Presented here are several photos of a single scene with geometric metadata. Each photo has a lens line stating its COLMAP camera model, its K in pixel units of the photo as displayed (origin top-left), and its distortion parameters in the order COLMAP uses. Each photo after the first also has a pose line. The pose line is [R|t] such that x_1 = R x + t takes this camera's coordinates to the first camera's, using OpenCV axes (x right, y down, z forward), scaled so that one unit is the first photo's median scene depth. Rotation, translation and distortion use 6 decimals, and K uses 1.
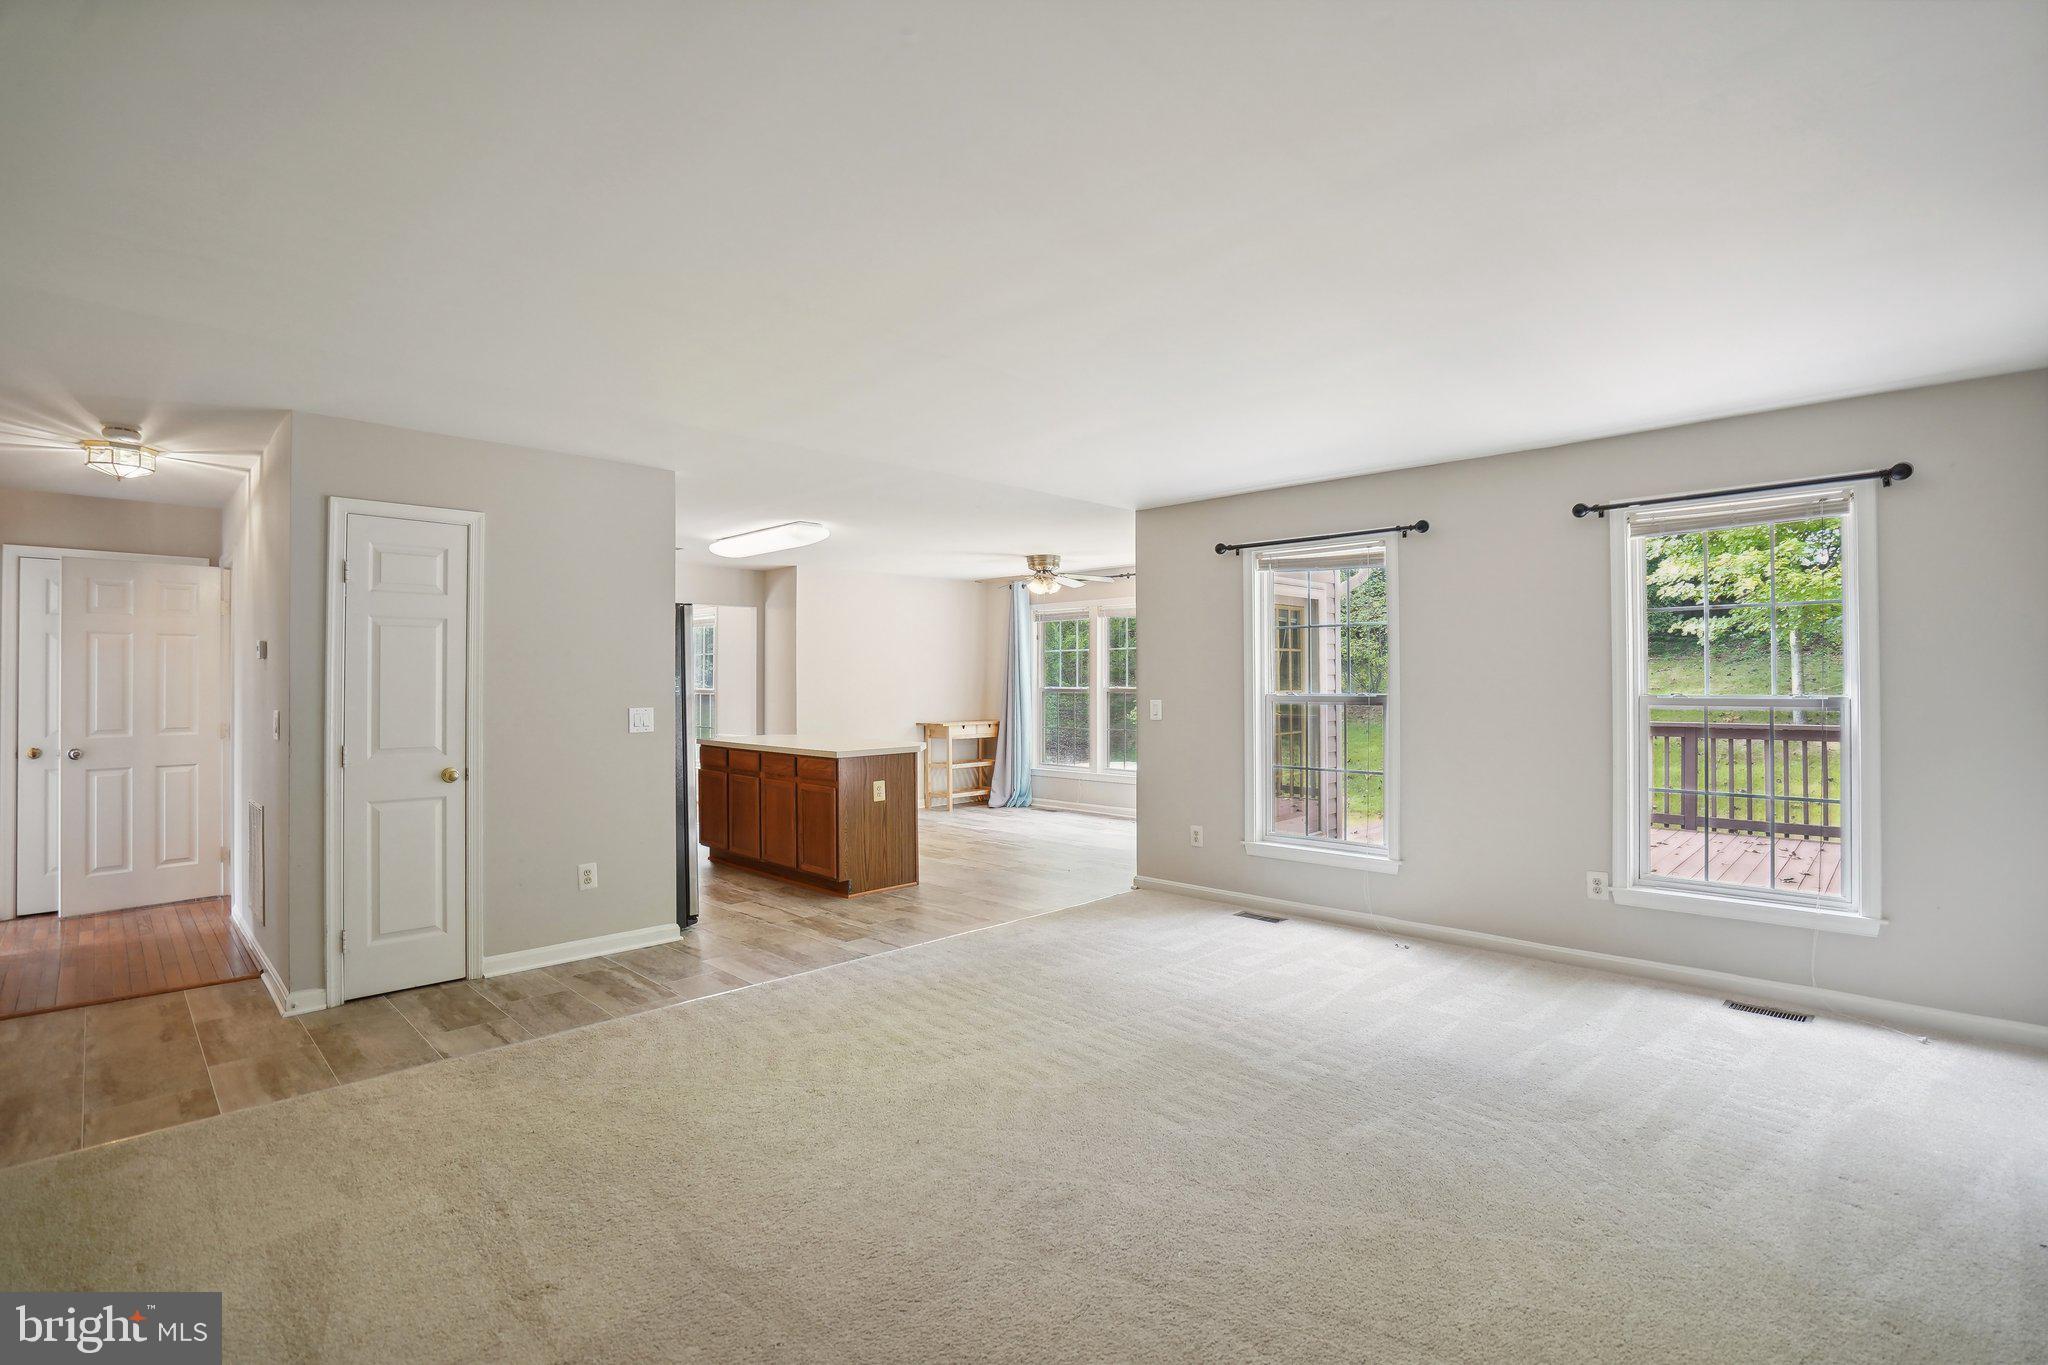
lens RADIAL K [[970.2, 0, 1025.3], [0, 970.2, 656.2], [0, 0, 1]] dist [-0.026180, 0.001327]
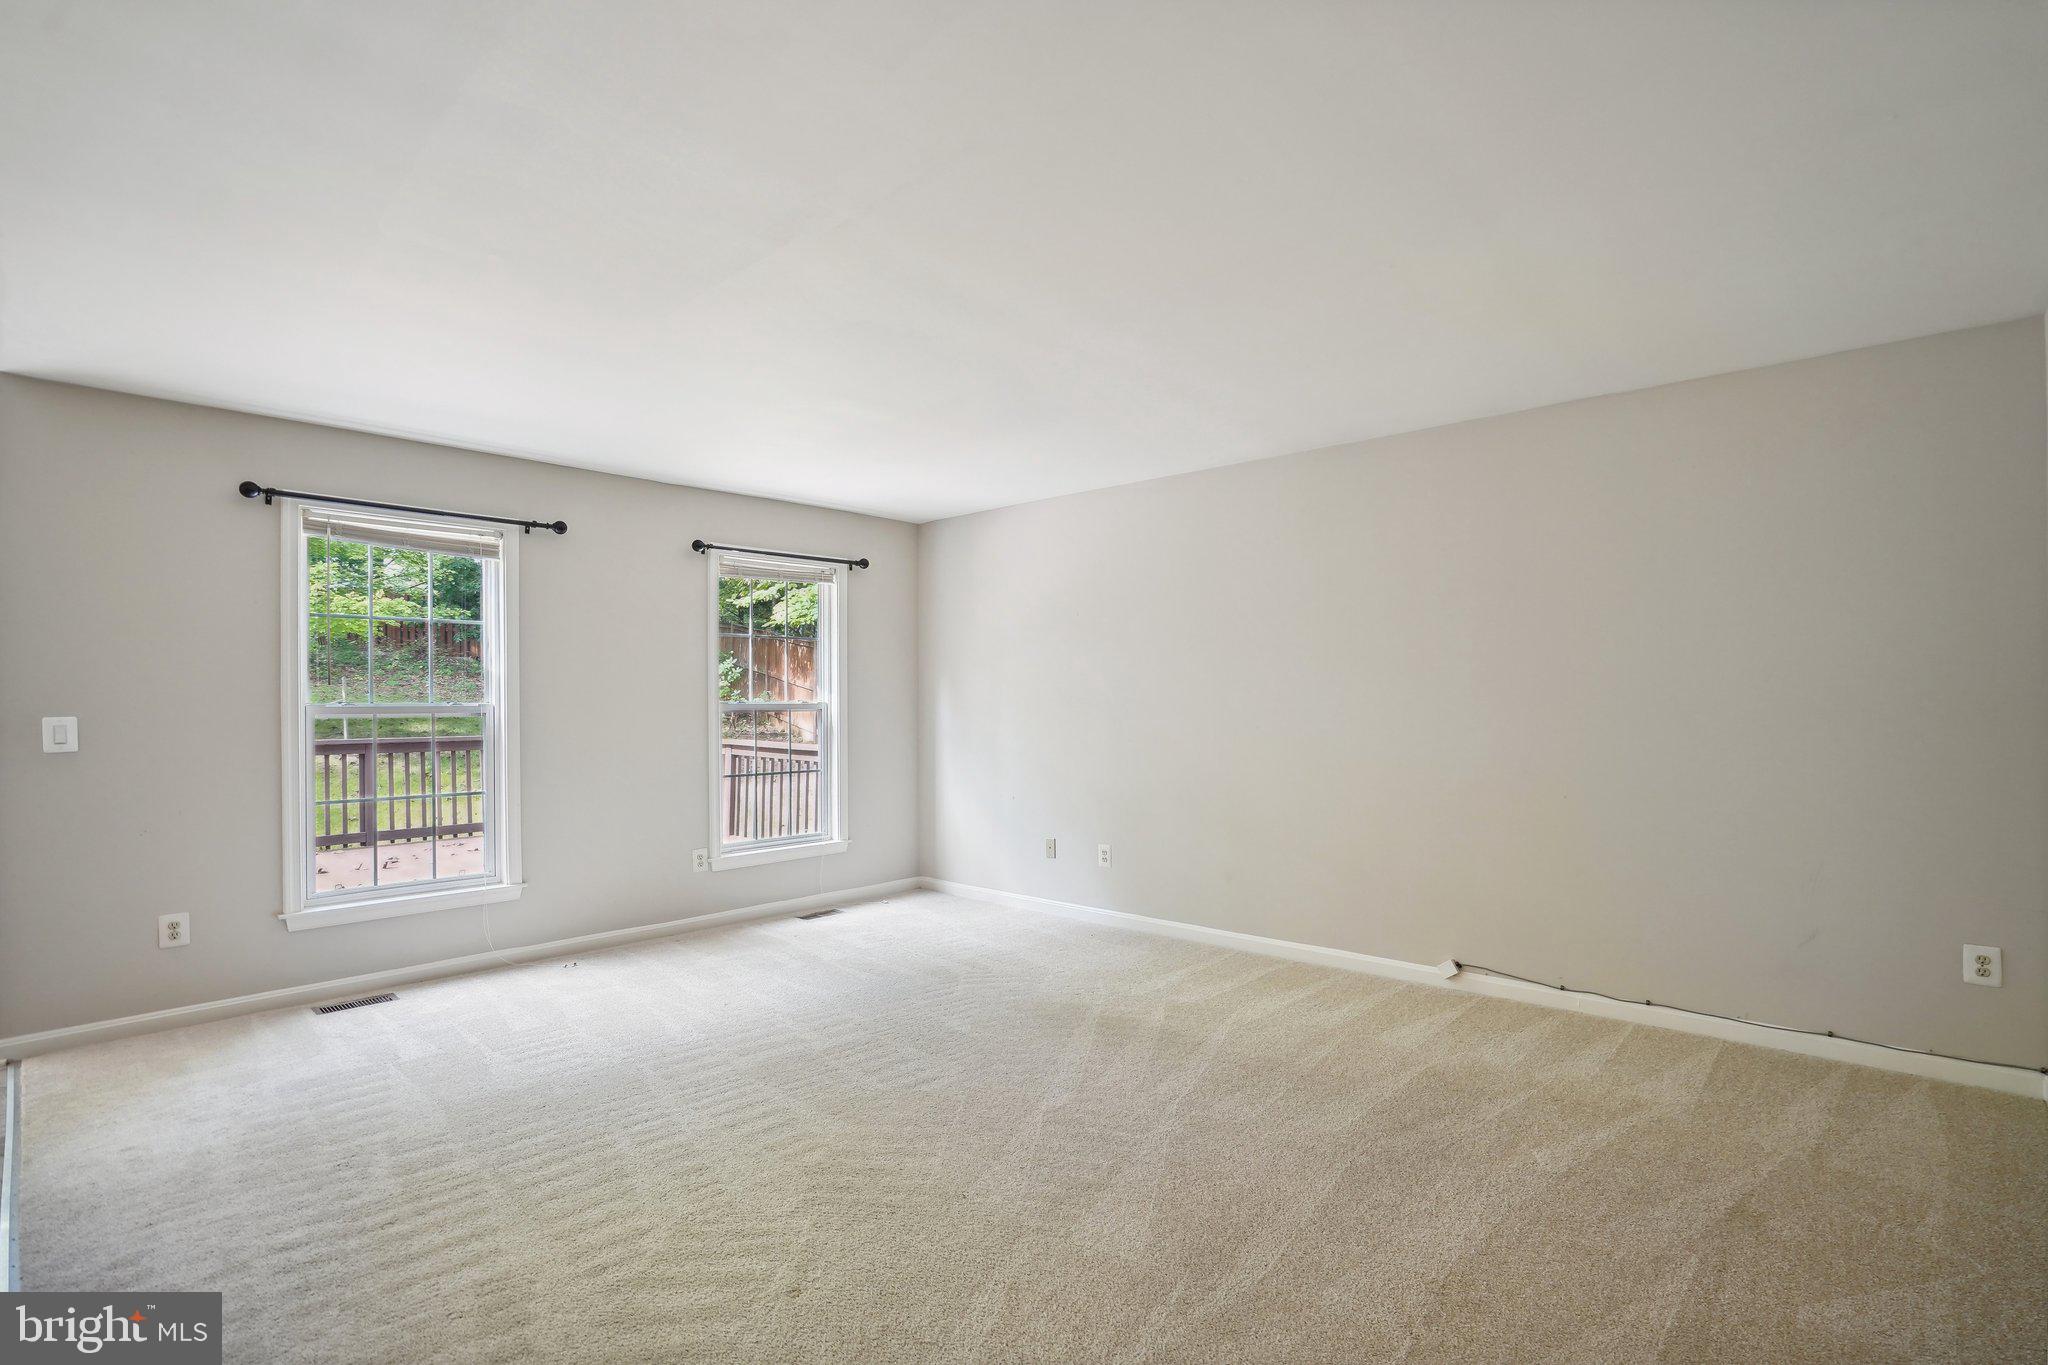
lens RADIAL K [[962.7, 0, 1060.2], [0, 962.7, 707.1], [0, 0, 1]] dist [-0.028249, 0.000428]
pose [[-0.053223, -0.003077, 0.998578, -0.566046], [-0.019629, 0.999805, 0.002035, 0.032247], [-0.998390, -0.019493, -0.053273, 0.556675]]
